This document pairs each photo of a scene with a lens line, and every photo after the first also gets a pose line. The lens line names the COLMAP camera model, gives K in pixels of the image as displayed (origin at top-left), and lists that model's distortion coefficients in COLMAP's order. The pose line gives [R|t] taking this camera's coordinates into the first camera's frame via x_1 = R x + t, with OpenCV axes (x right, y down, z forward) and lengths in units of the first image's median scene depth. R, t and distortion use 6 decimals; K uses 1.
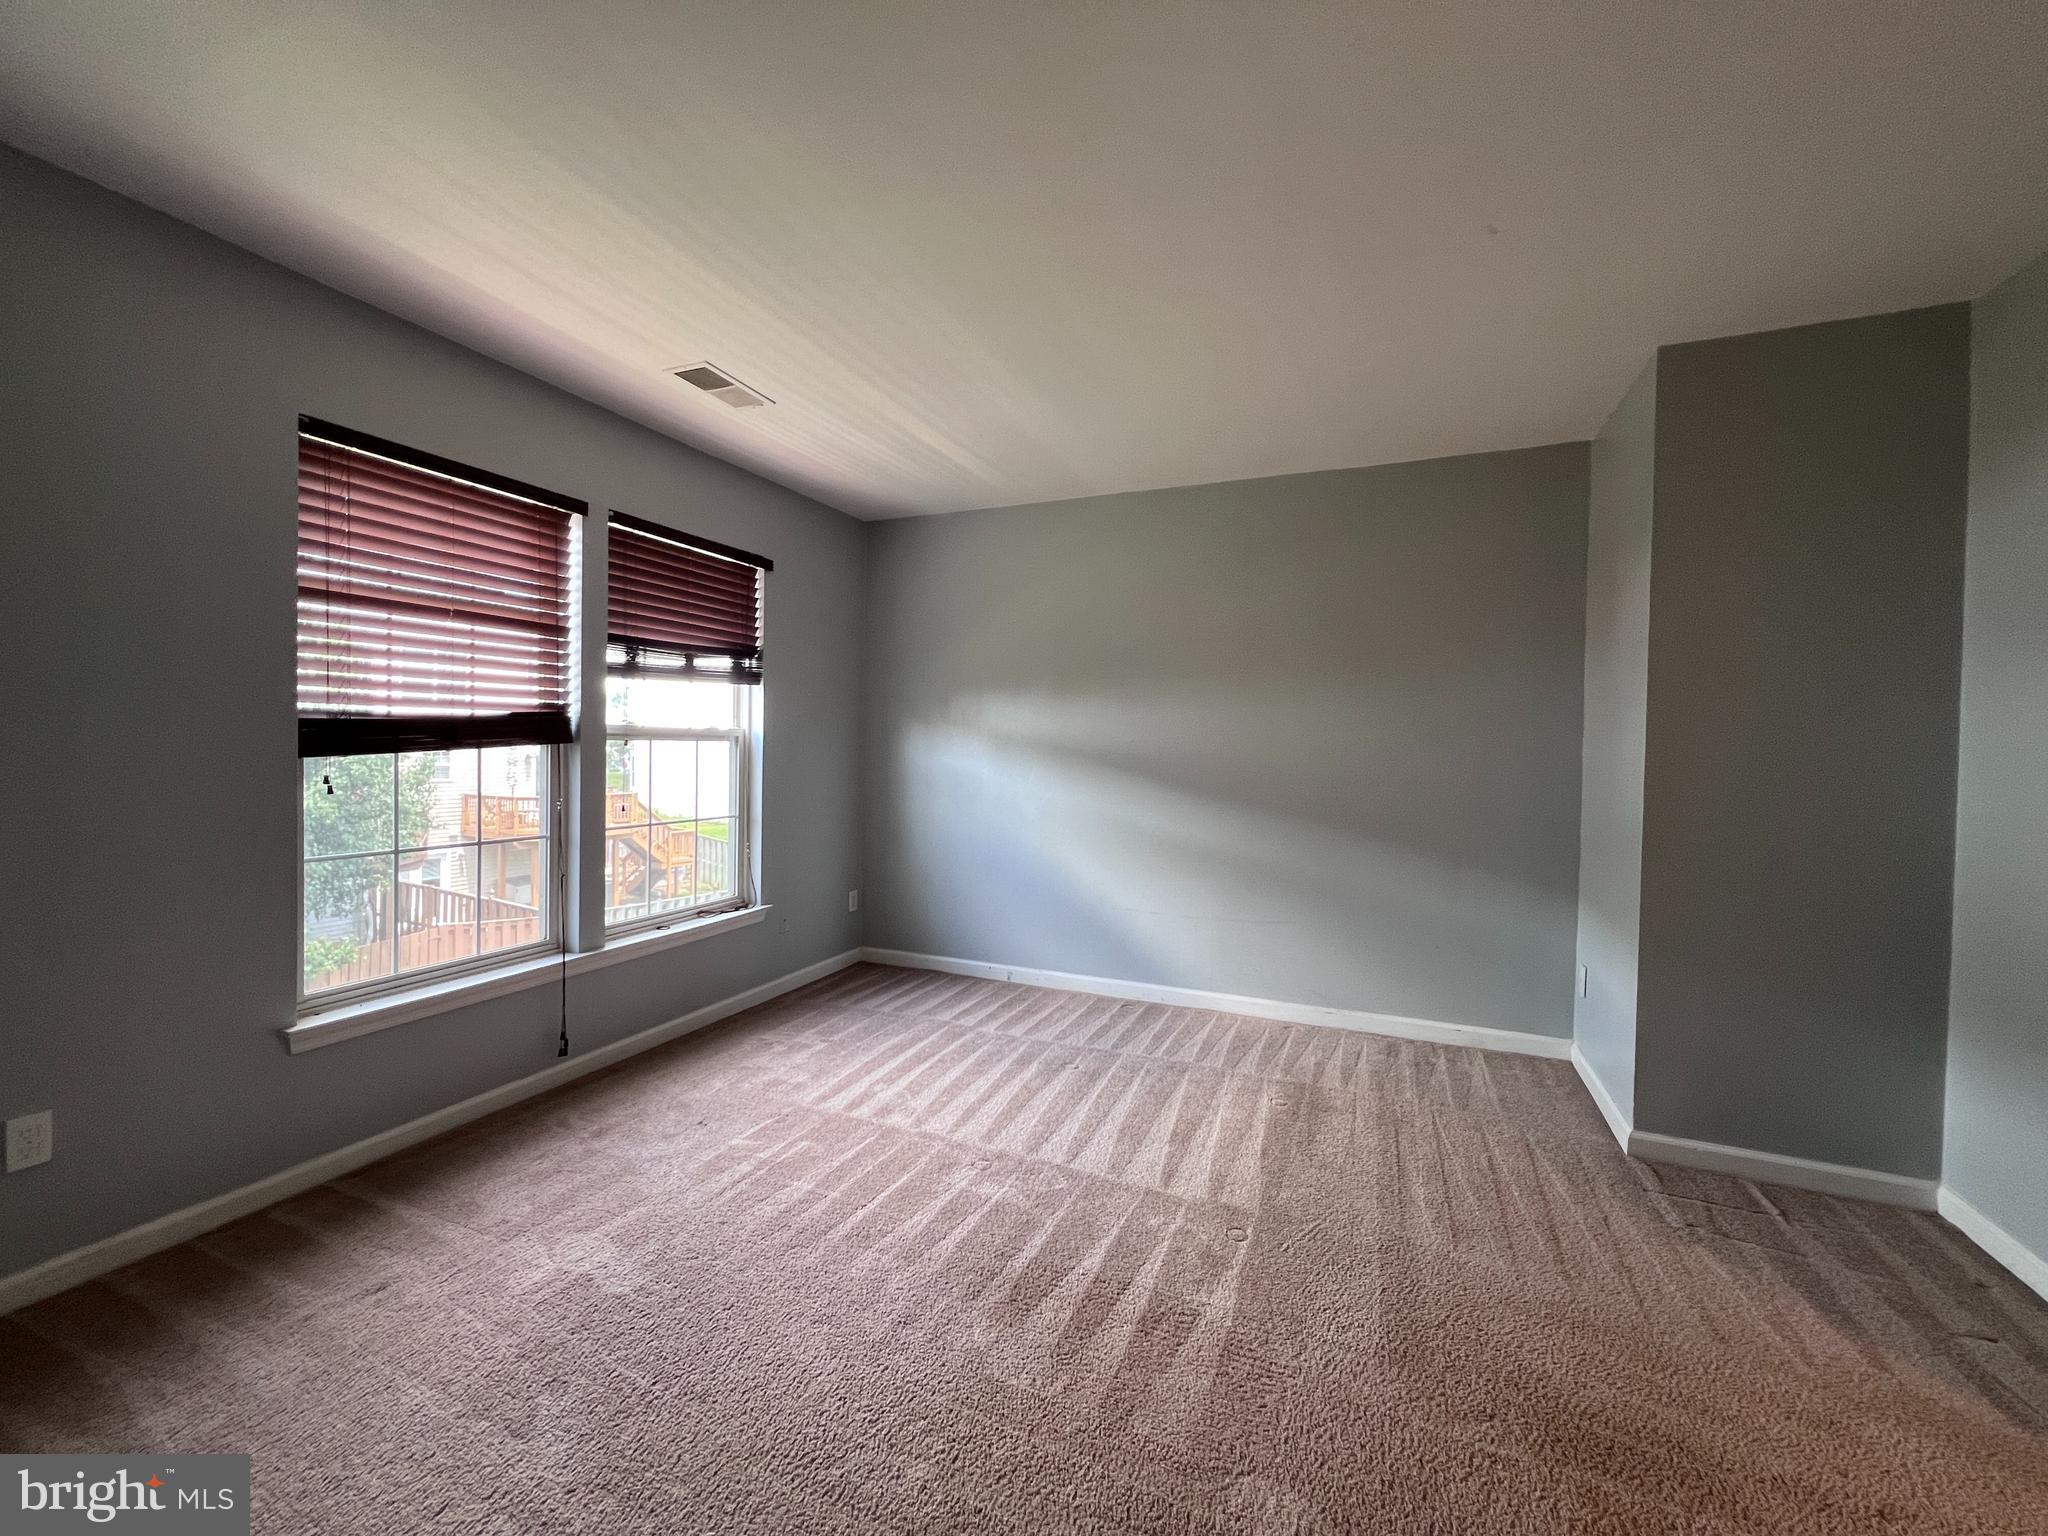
lens RADIAL K [[818.0, 0, 1011.5], [0, 818.0, 760.9], [0, 0, 1]] dist [-0.002268, 0.001069]
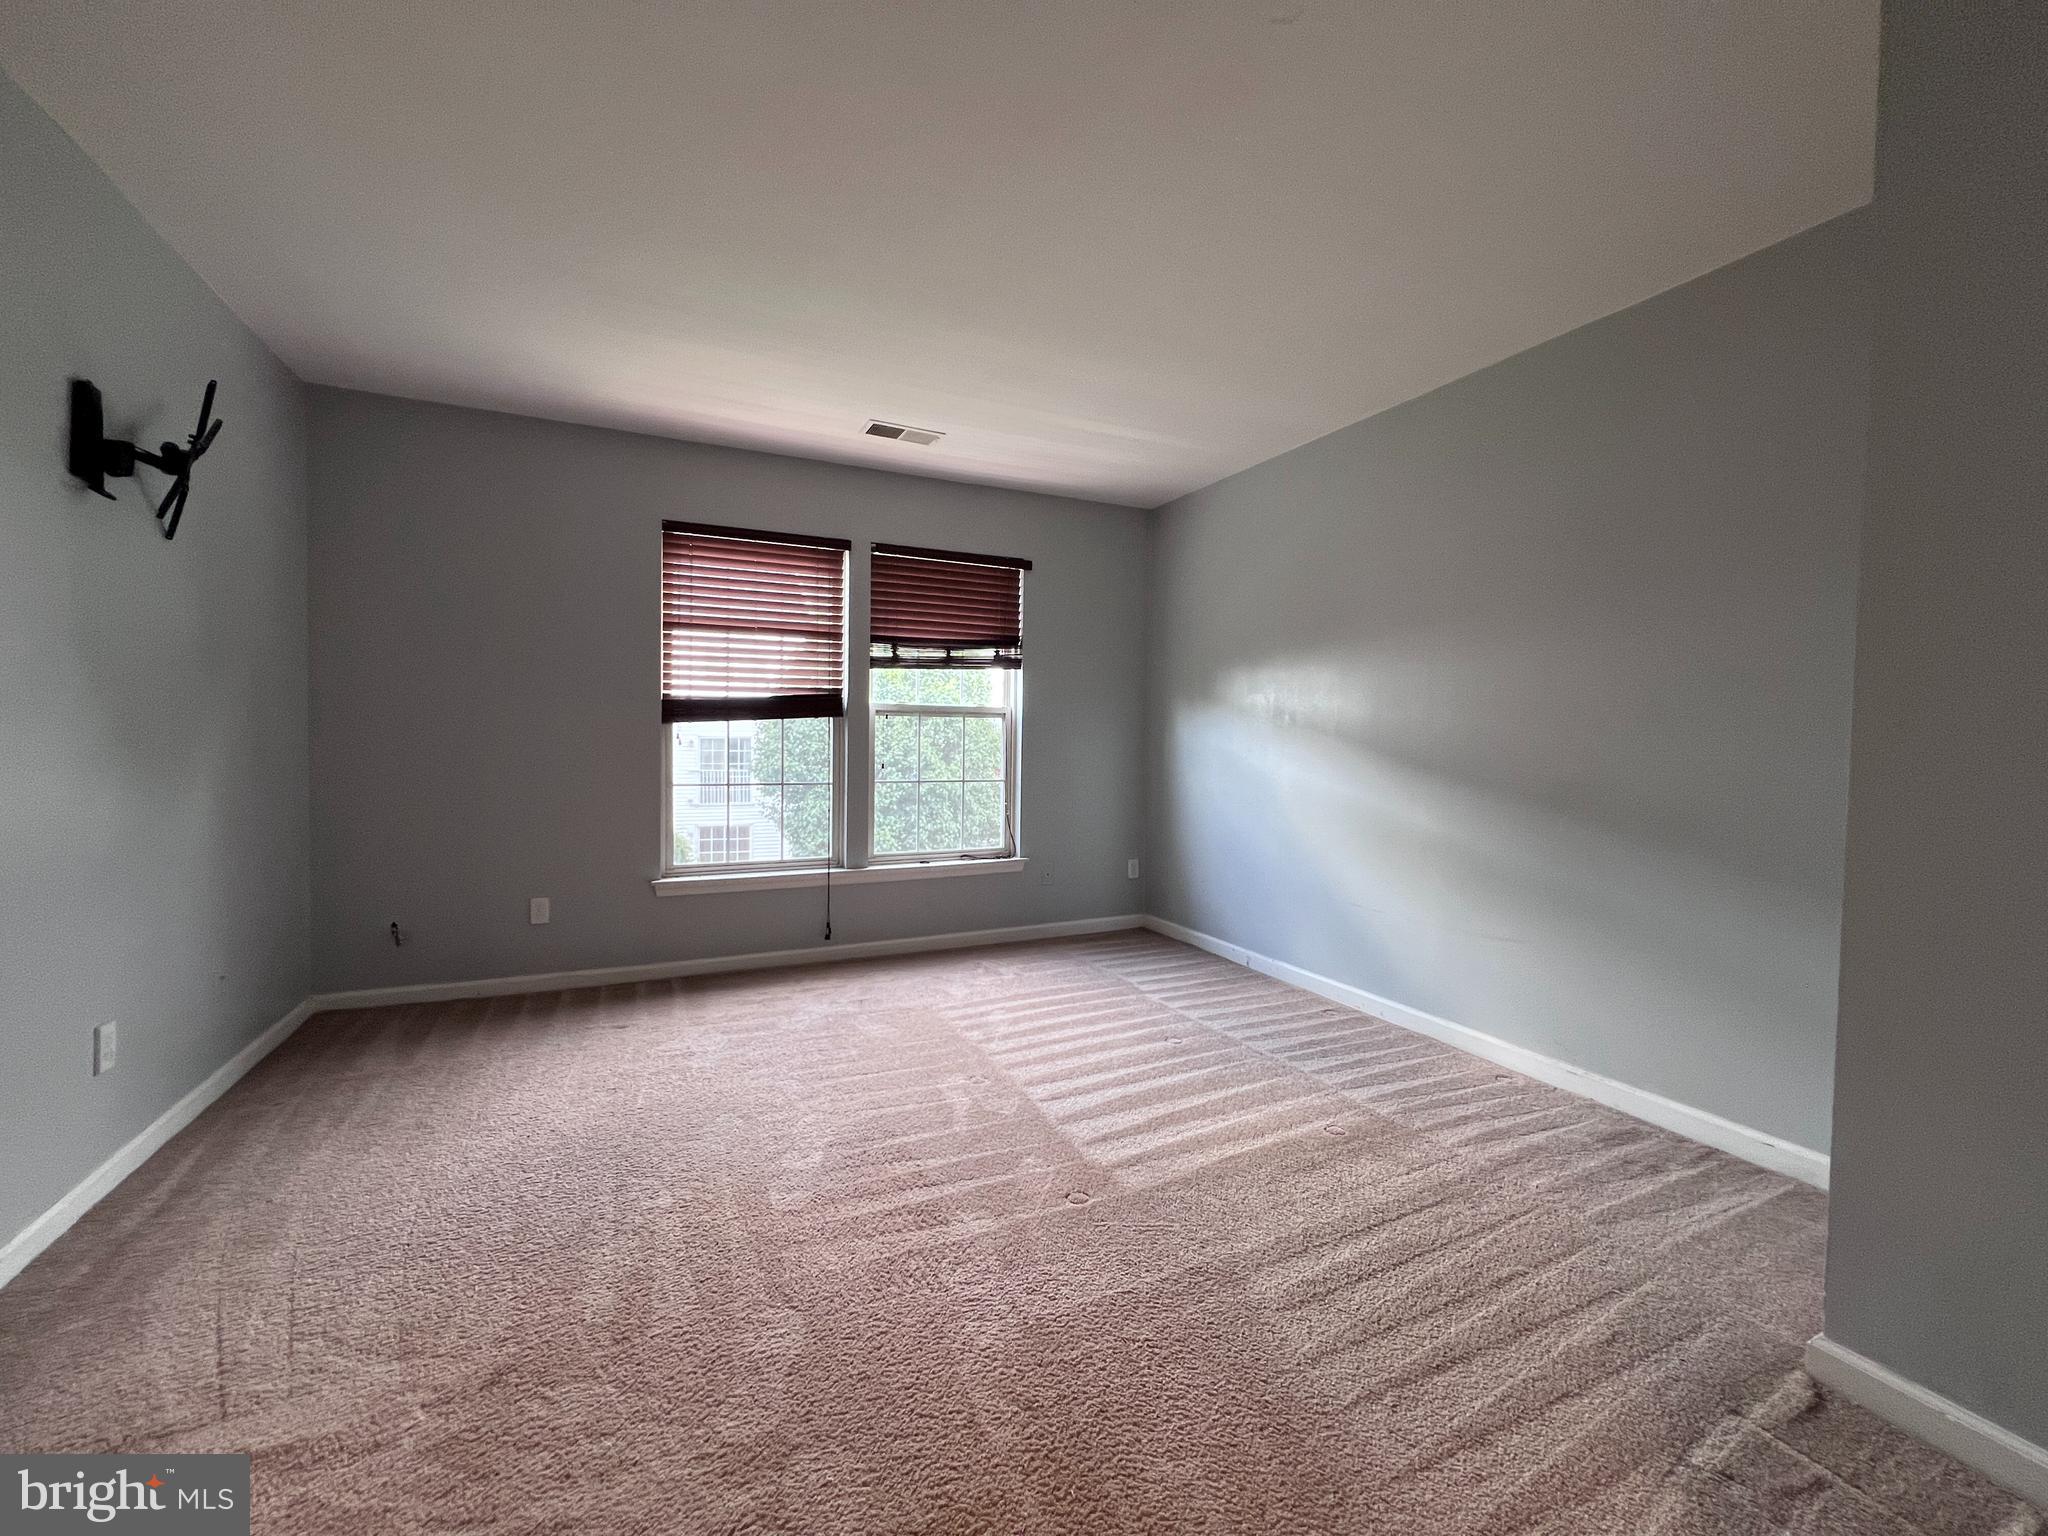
lens RADIAL K [[818.4, 0, 1034.7], [0, 818.4, 765.4], [0, 0, 1]] dist [-0.003554, 0.001755]
pose [[0.756284, 0.018301, -0.653988, 0.590343], [-0.015558, 0.999829, 0.009987, 0.040035], [0.654059, 0.002622, 0.756439, 0.158323]]
